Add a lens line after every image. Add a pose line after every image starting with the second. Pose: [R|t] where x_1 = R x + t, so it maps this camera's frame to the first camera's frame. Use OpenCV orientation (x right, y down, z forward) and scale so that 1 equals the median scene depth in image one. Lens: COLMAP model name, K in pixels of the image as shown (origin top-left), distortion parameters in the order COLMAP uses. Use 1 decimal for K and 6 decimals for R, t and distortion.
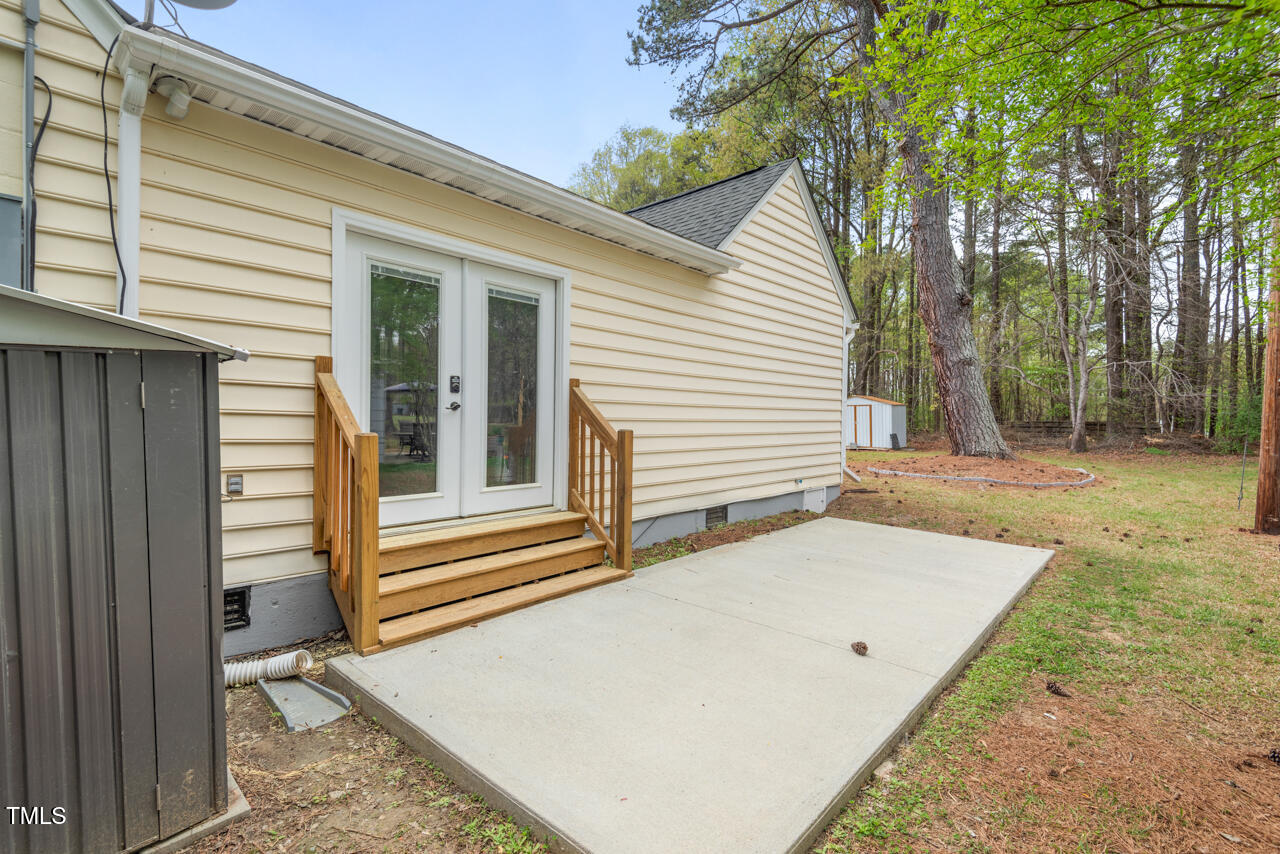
lens RADIAL K [[576.6, 0, 640.3], [0, 576.6, 425.5], [0, 0, 1]] dist [-0.004099, -0.002527]
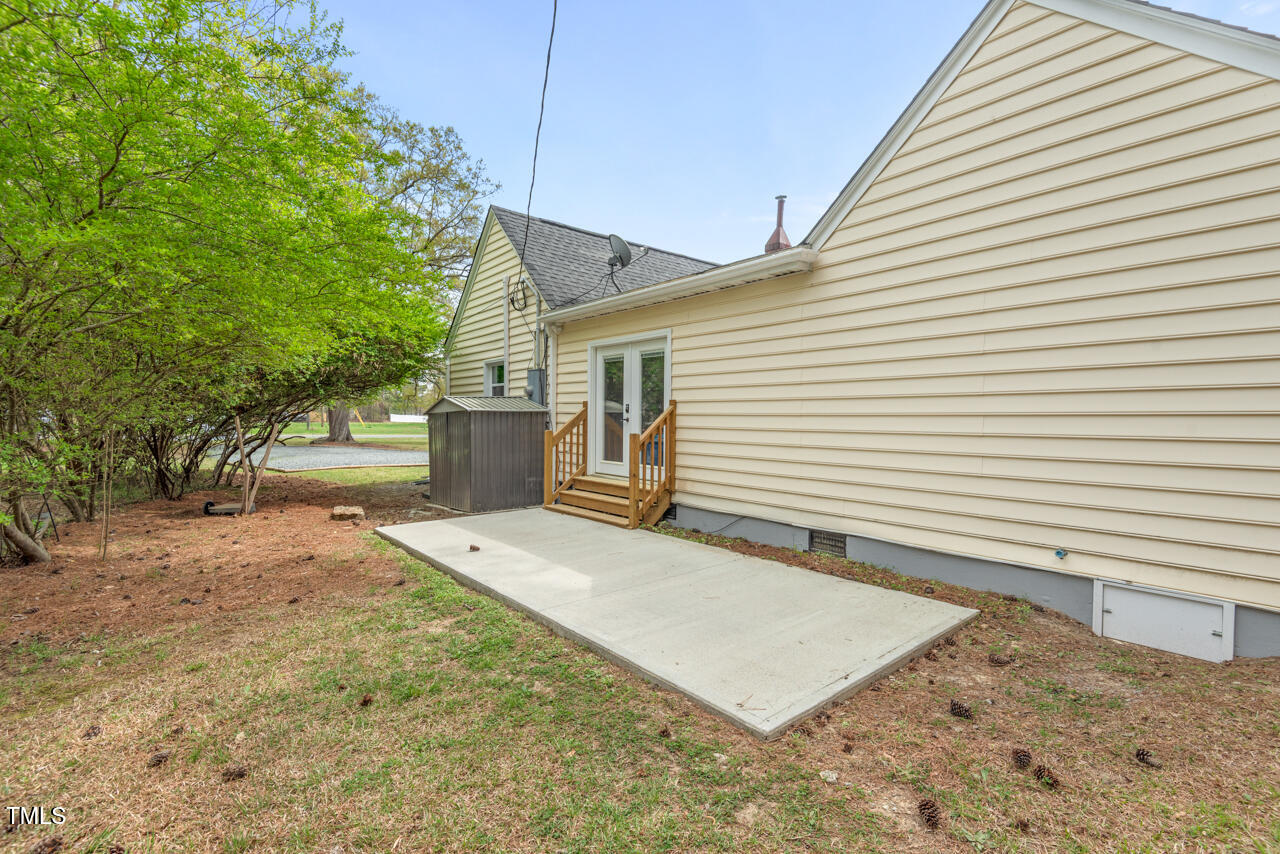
lens RADIAL K [[576.6, 0, 640.6], [0, 576.6, 427.0], [0, 0, 1]] dist [-0.004099, -0.002527]
pose [[-0.143912, 0.007310, -0.989564, 1.420898], [-0.020135, 0.999744, 0.010313, -0.026188], [0.989386, 0.021409, -0.143728, 1.170087]]
